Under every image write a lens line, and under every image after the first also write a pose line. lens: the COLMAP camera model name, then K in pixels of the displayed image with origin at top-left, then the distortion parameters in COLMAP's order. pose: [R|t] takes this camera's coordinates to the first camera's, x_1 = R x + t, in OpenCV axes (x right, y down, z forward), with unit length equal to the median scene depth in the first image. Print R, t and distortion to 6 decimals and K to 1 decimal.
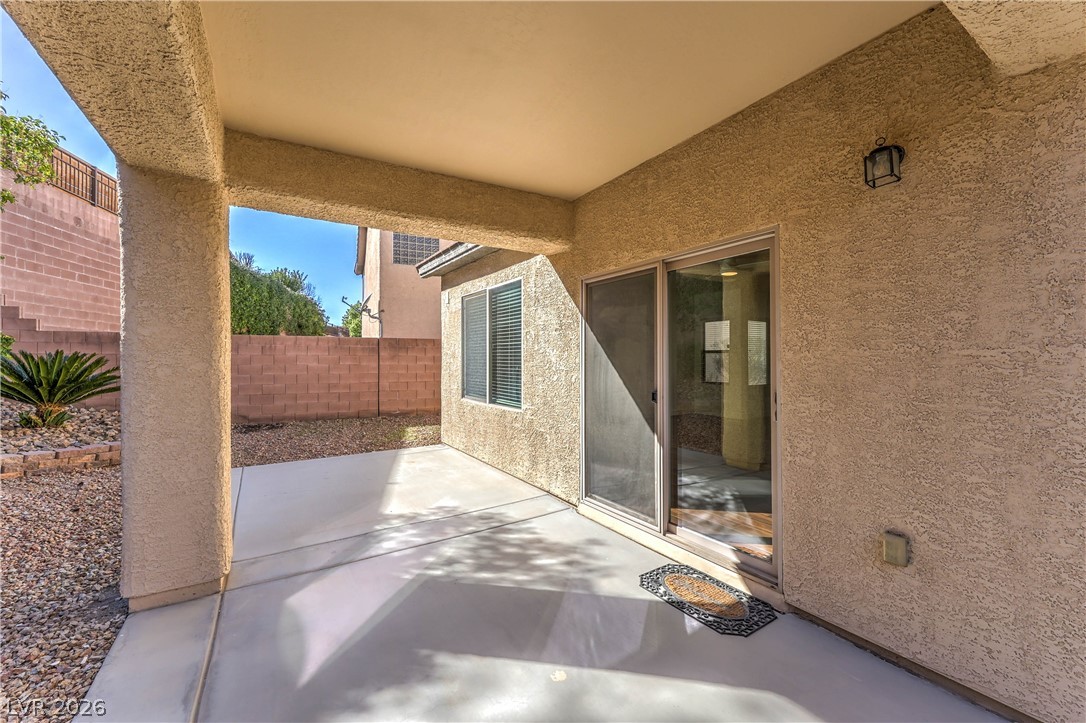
lens RADIAL K [[435.0, 0, 547.0], [0, 435.0, 355.2], [0, 0, 1]] dist [0.002465, -0.000097]
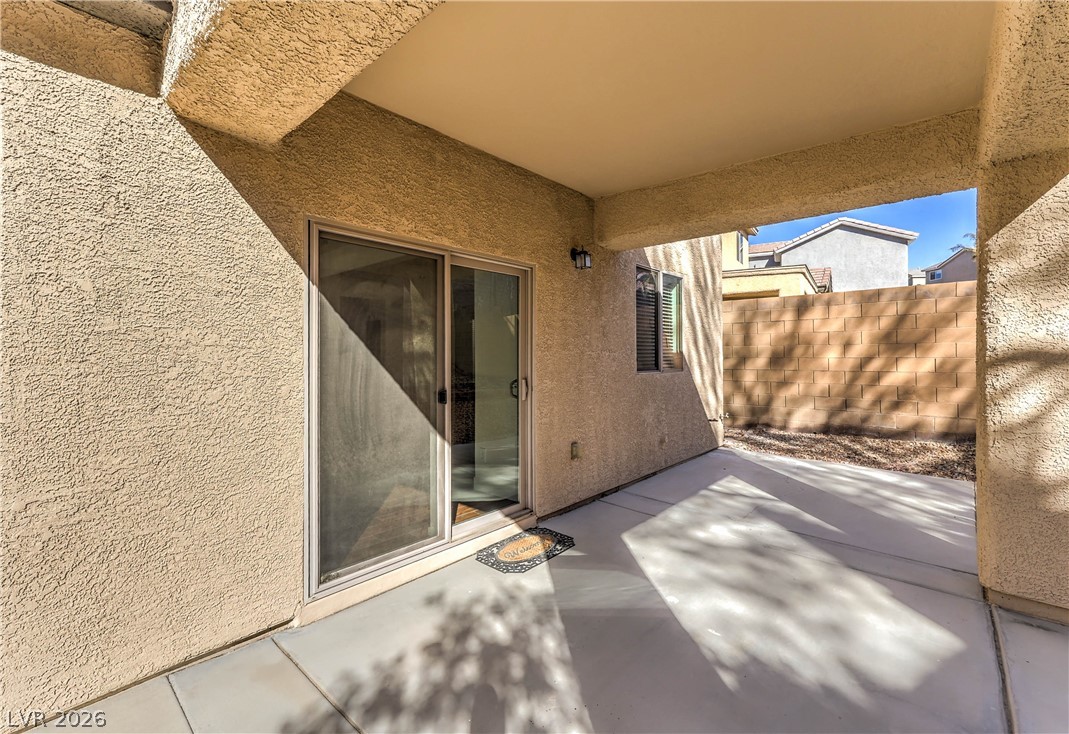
lens RADIAL K [[459.9, 0, 516.0], [0, 459.9, 347.3], [0, 0, 1]] dist [-0.001820, -0.000322]
pose [[-0.250861, 0.017720, 0.967861, -0.685992], [-0.009856, 0.999734, -0.020858, 0.009505], [-0.967973, -0.014771, -0.250620, 1.042321]]
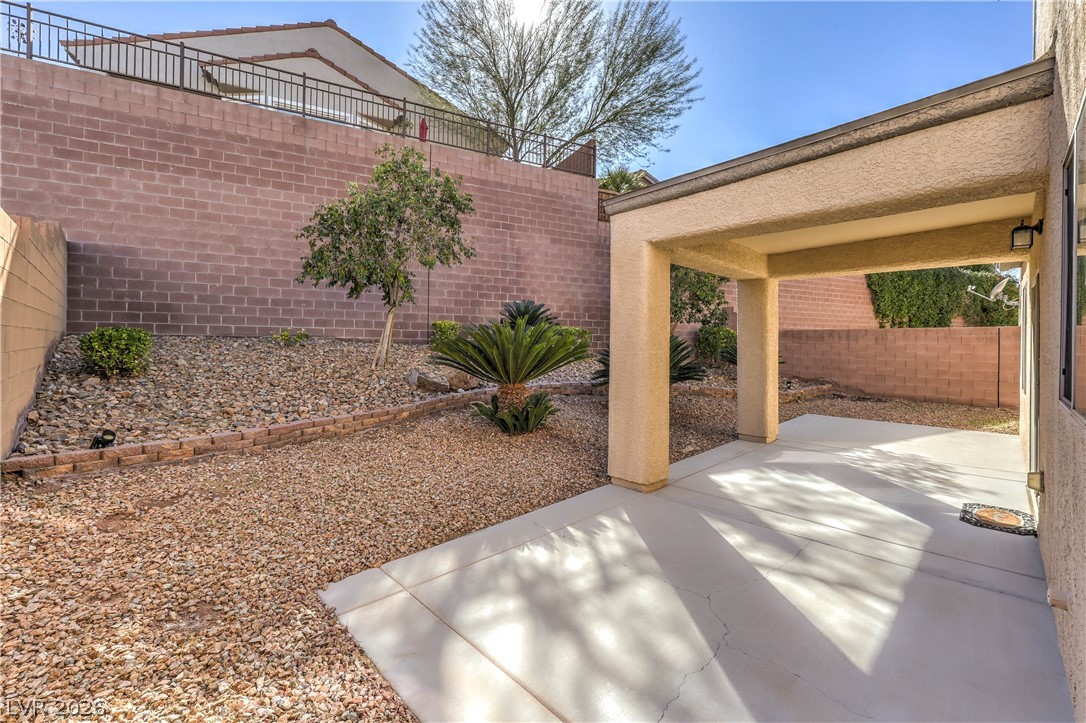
lens RADIAL K [[442.7, 0, 528.0], [0, 442.7, 342.0], [0, 0, 1]] dist [0.000147, -0.000108]
pose [[0.177559, 0.000598, -0.984110, 1.153665], [0.003285, 0.999994, 0.001201, -0.030474], [0.984105, -0.003446, 0.177556, -0.611330]]
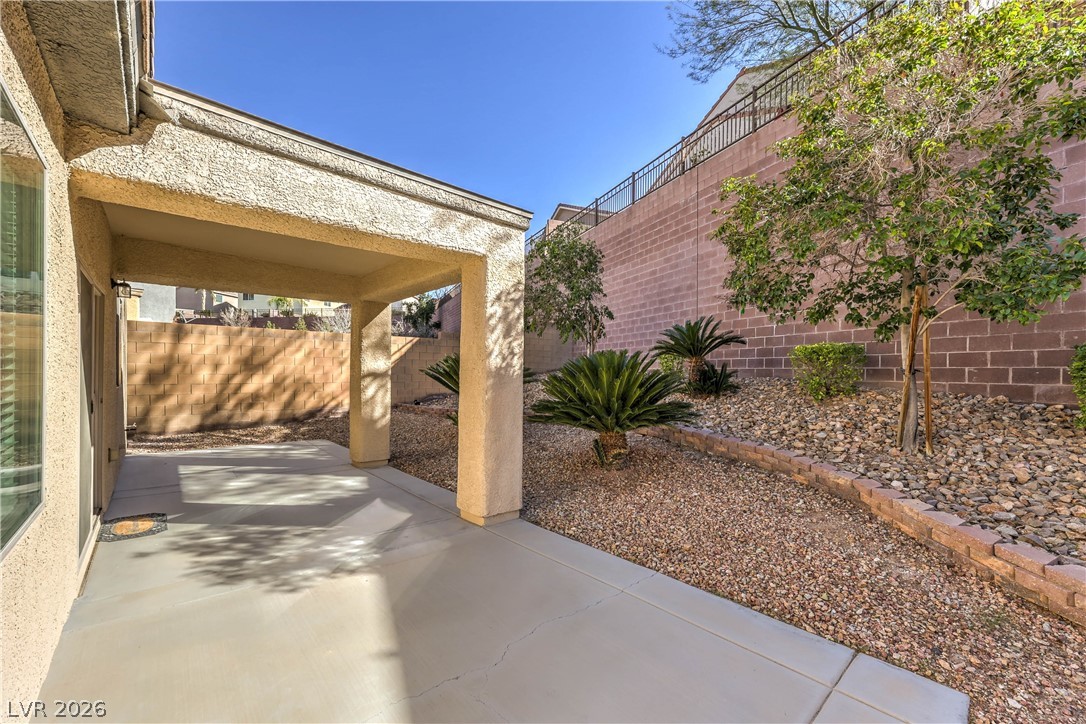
lens RADIAL K [[437.6, 0, 544.9], [0, 437.6, 364.6], [0, 0, 1]] dist [0.003284, 0.000387]
pose [[-0.987700, -0.009021, -0.156099, -0.632375], [-0.003967, 0.999459, -0.032661, 0.018205], [0.156309, -0.031640, -0.987201, 2.114578]]
